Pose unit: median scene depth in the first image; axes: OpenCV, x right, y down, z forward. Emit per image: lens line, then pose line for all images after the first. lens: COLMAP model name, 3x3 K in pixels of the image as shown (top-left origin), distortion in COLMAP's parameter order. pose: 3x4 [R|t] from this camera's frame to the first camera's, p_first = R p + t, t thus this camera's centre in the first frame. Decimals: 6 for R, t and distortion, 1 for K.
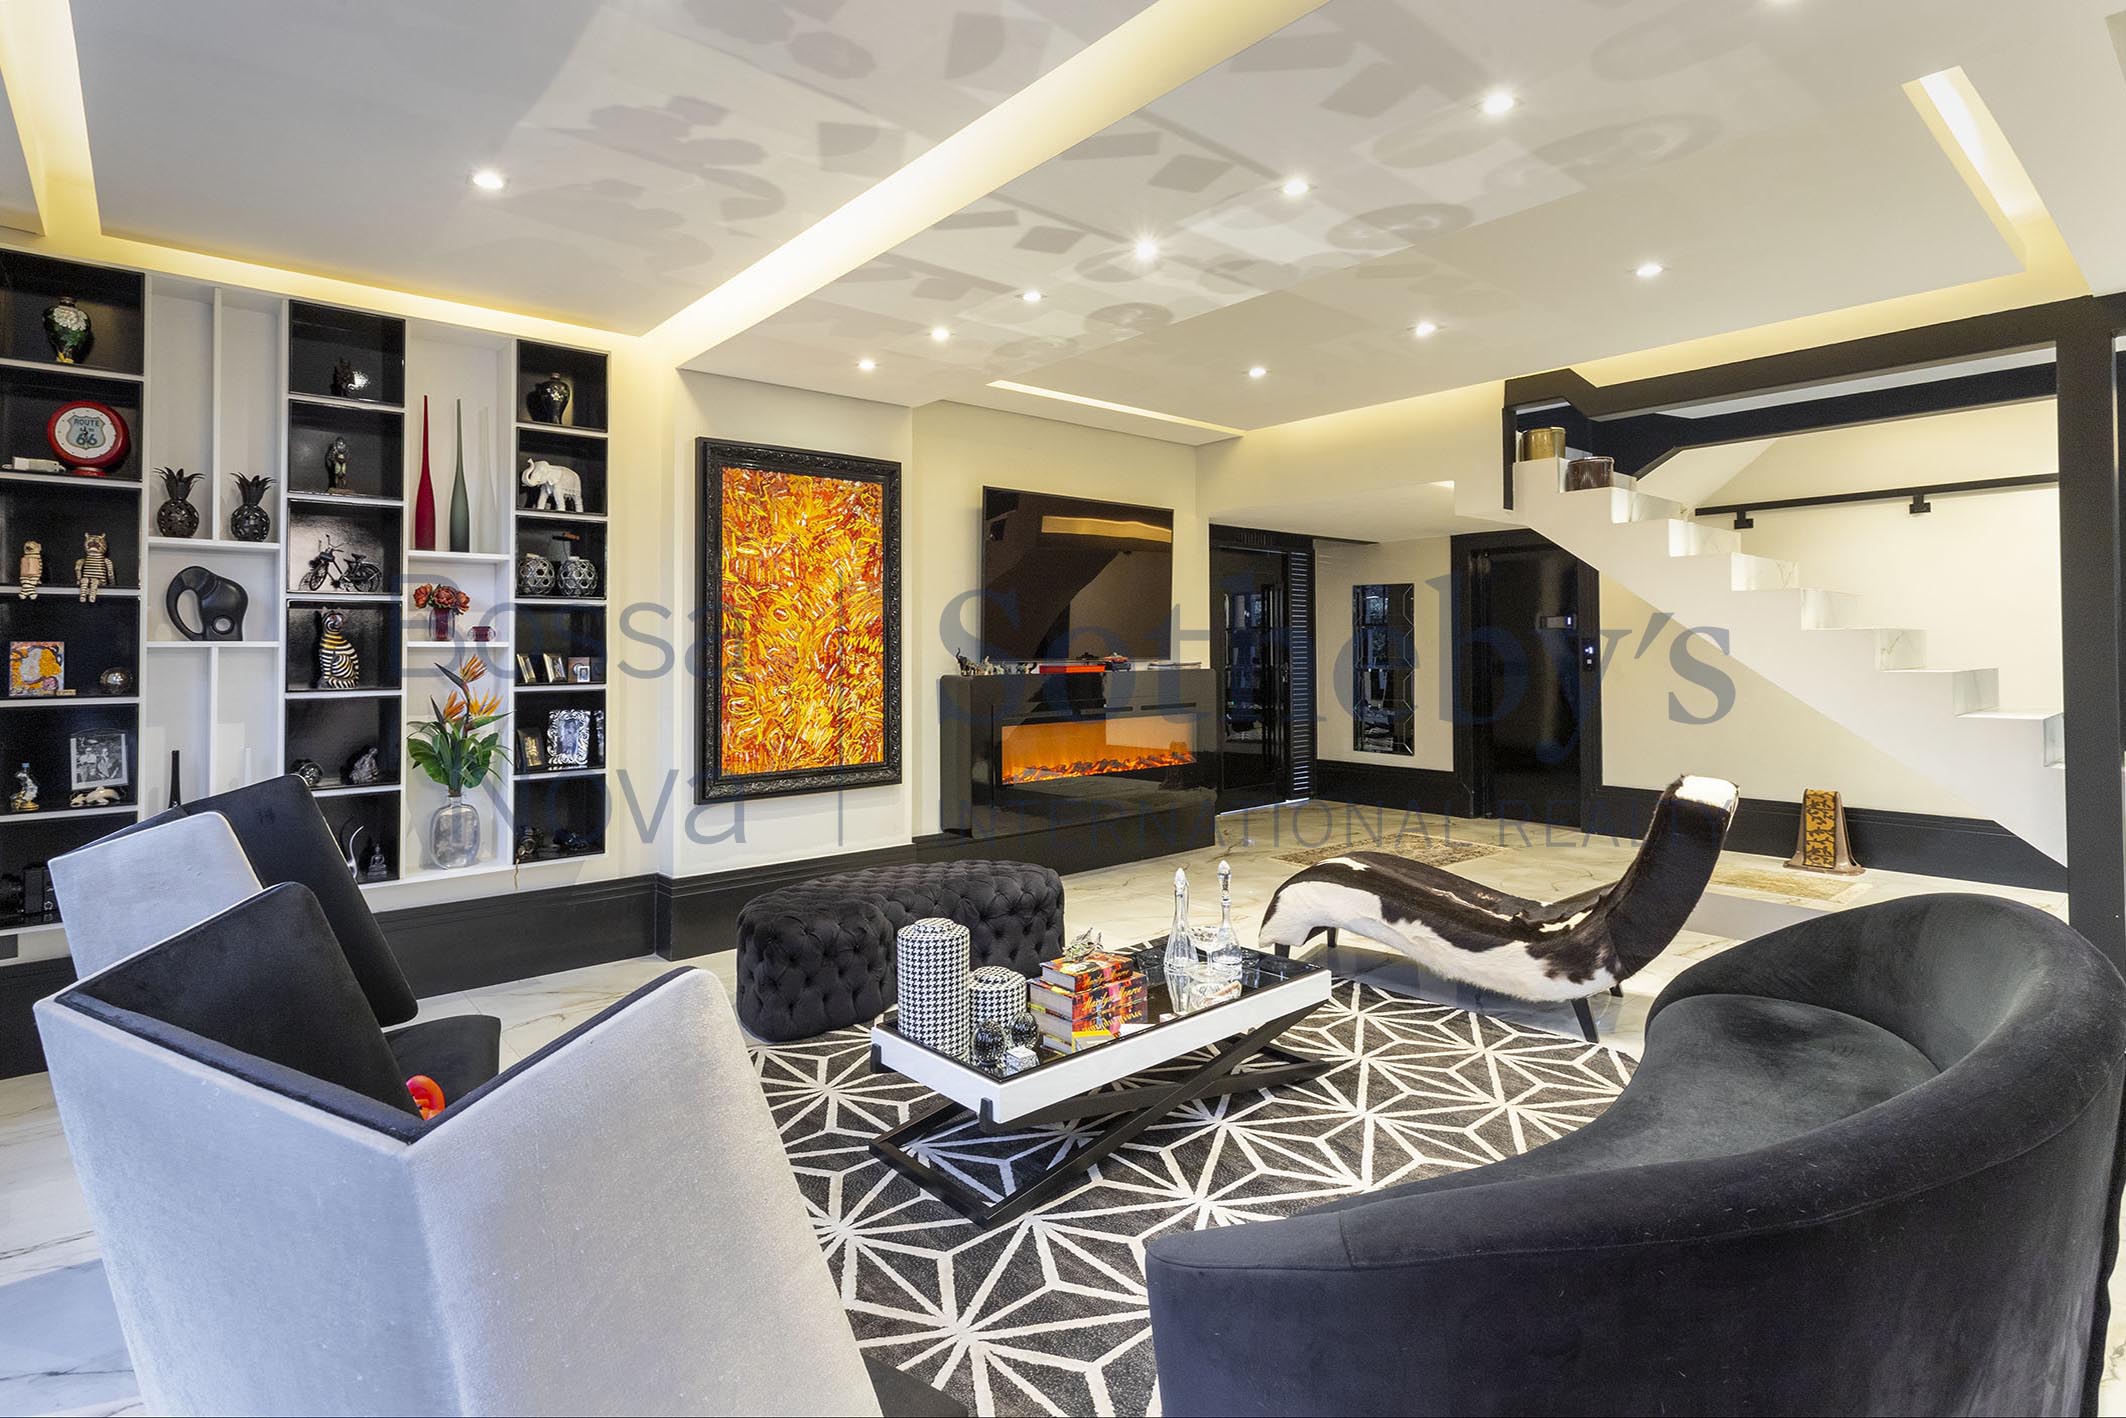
lens RADIAL K [[1079.5, 0, 1141.0], [0, 1079.5, 644.6], [0, 0, 1]] dist [-0.003435, 0.005551]
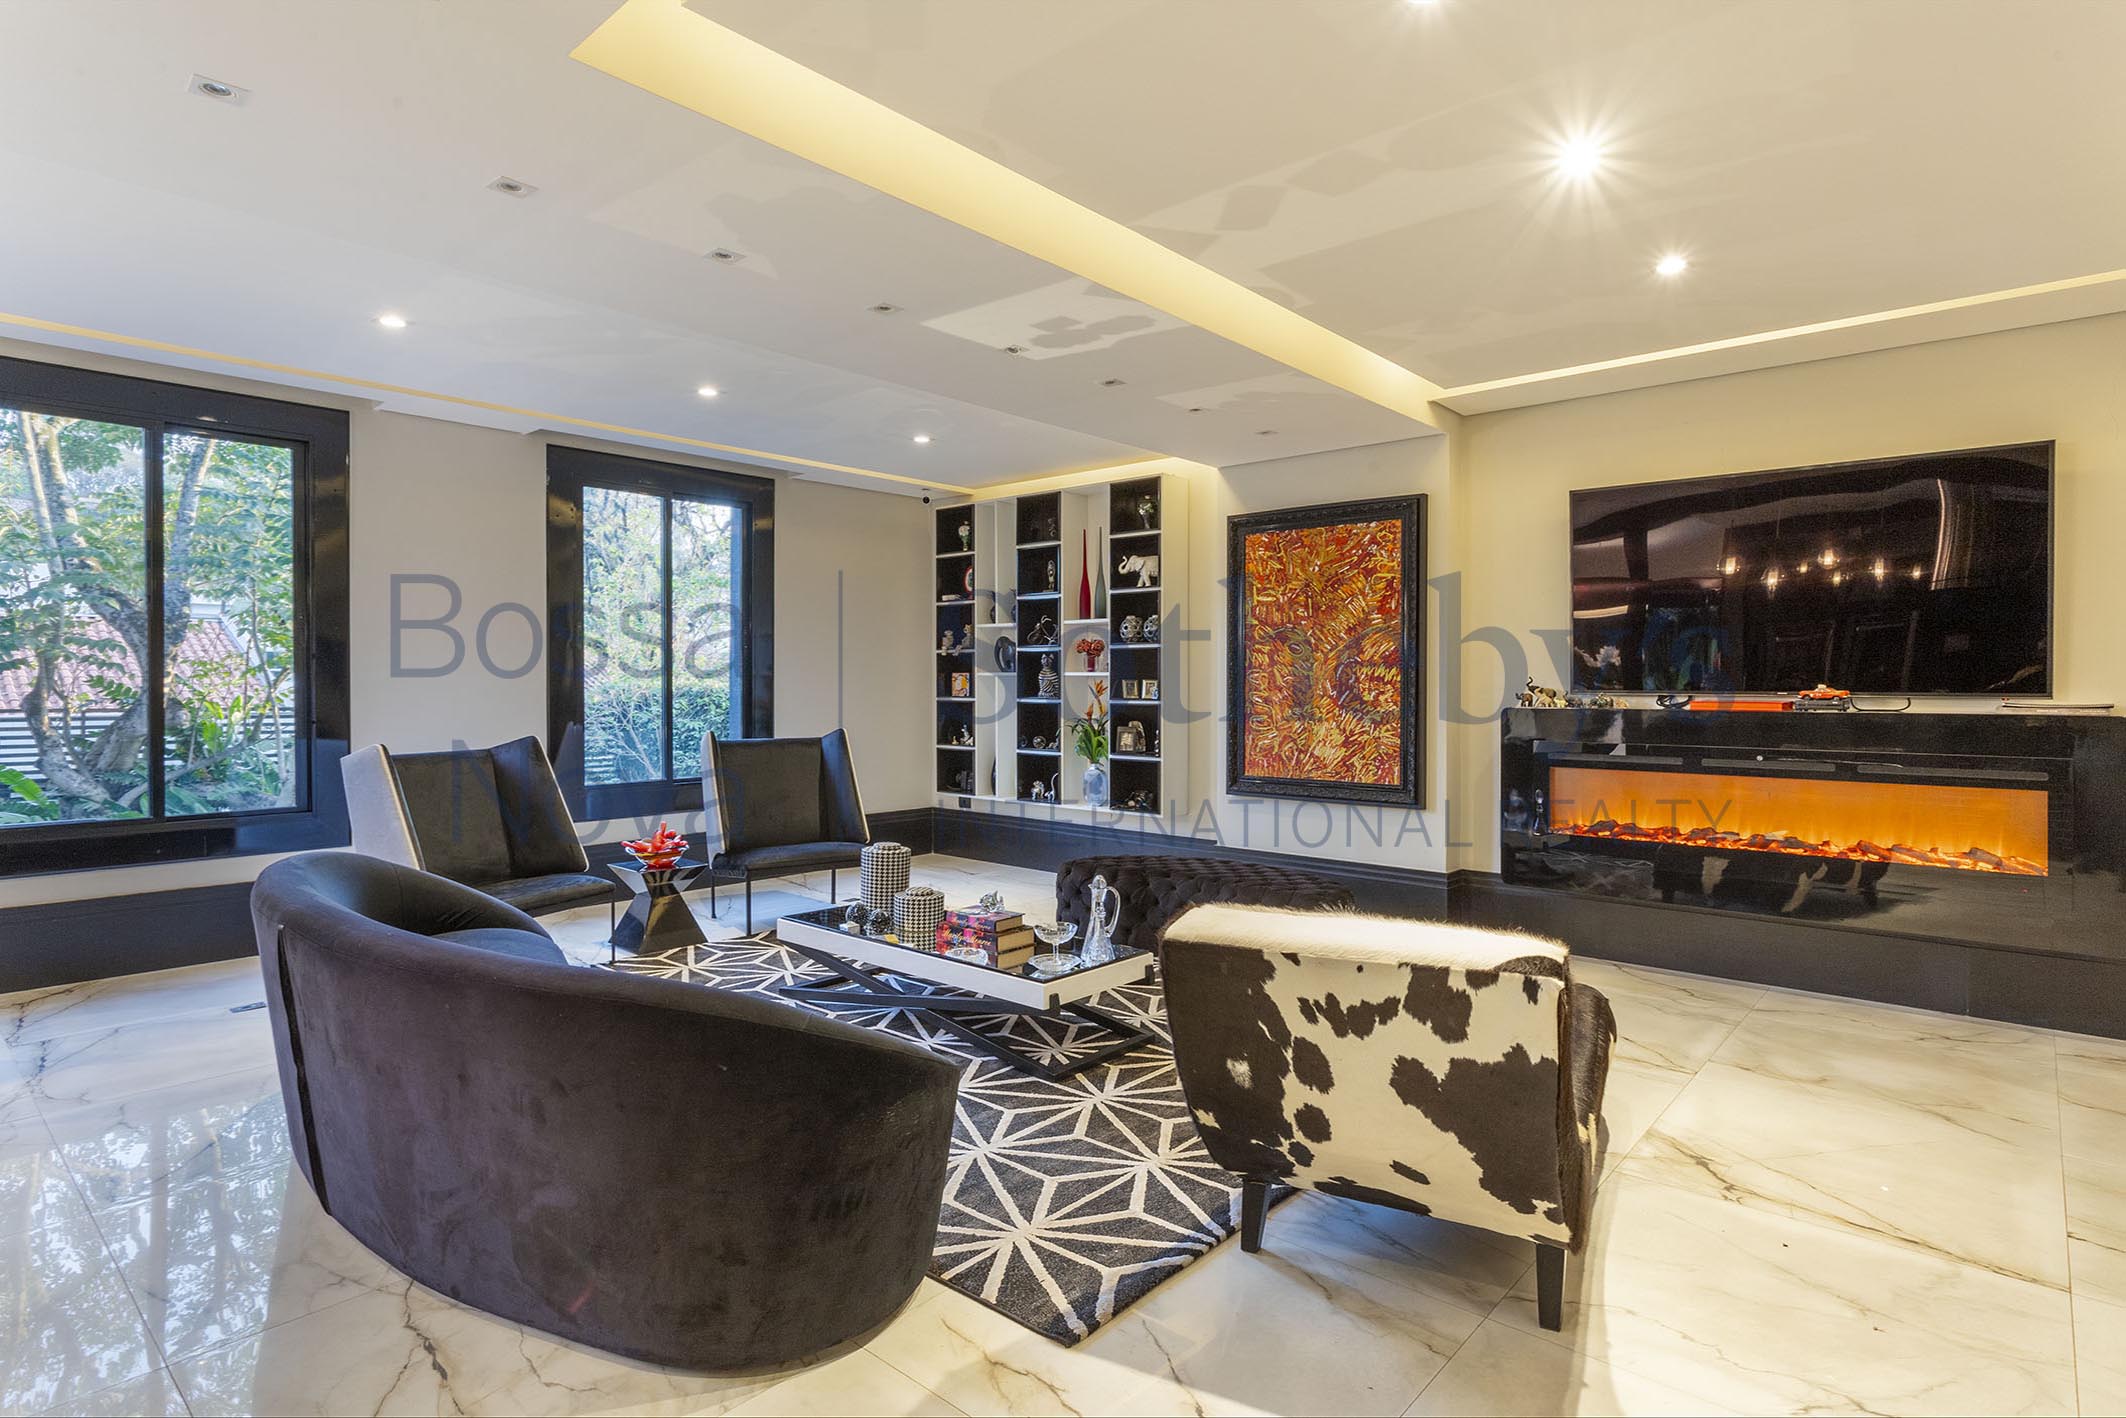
lens RADIAL K [[1102.0, 0, 1086.8], [0, 1102.0, 681.9], [0, 0, 1]] dist [-0.016495, 0.000785]
pose [[0.110032, 0.007487, -0.993900, 0.978159], [0.002115, 0.999968, 0.007767, -0.000960], [0.993926, -0.002957, 0.110013, 0.726535]]
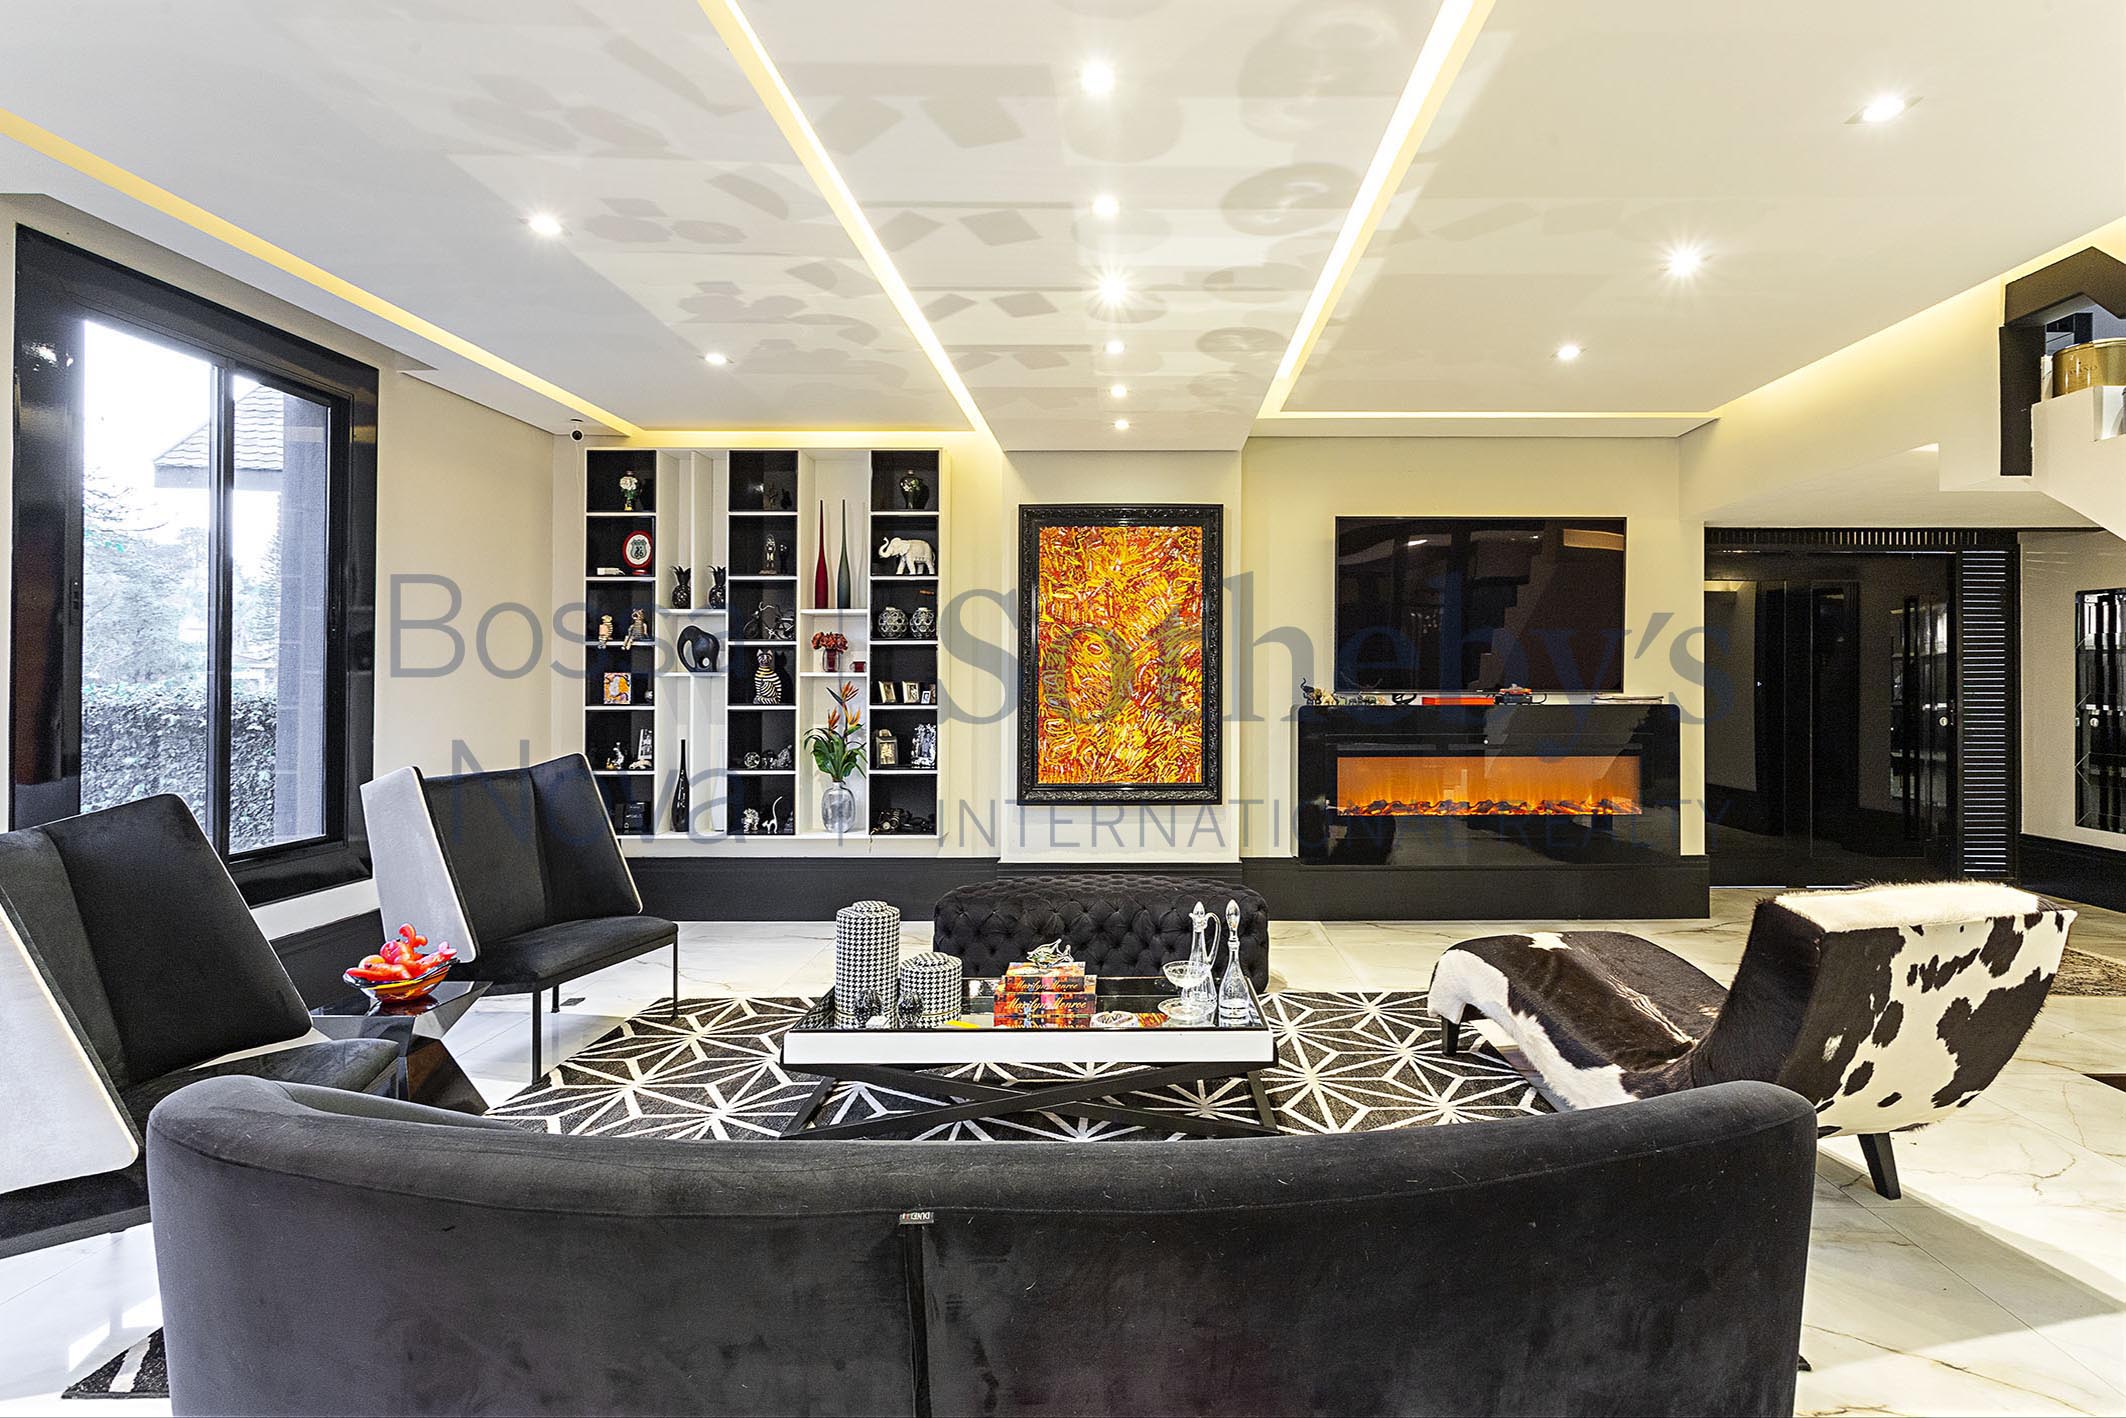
lens RADIAL K [[1079.5, 0, 1158.2], [0, 1079.5, 684.7], [0, 0, 1]] dist [-0.003435, 0.005551]
pose [[0.750873, 0.006551, -0.660414, 0.553490], [-0.000357, 0.999955, 0.009514, -0.000522], [0.660447, -0.006908, 0.750841, 0.197900]]
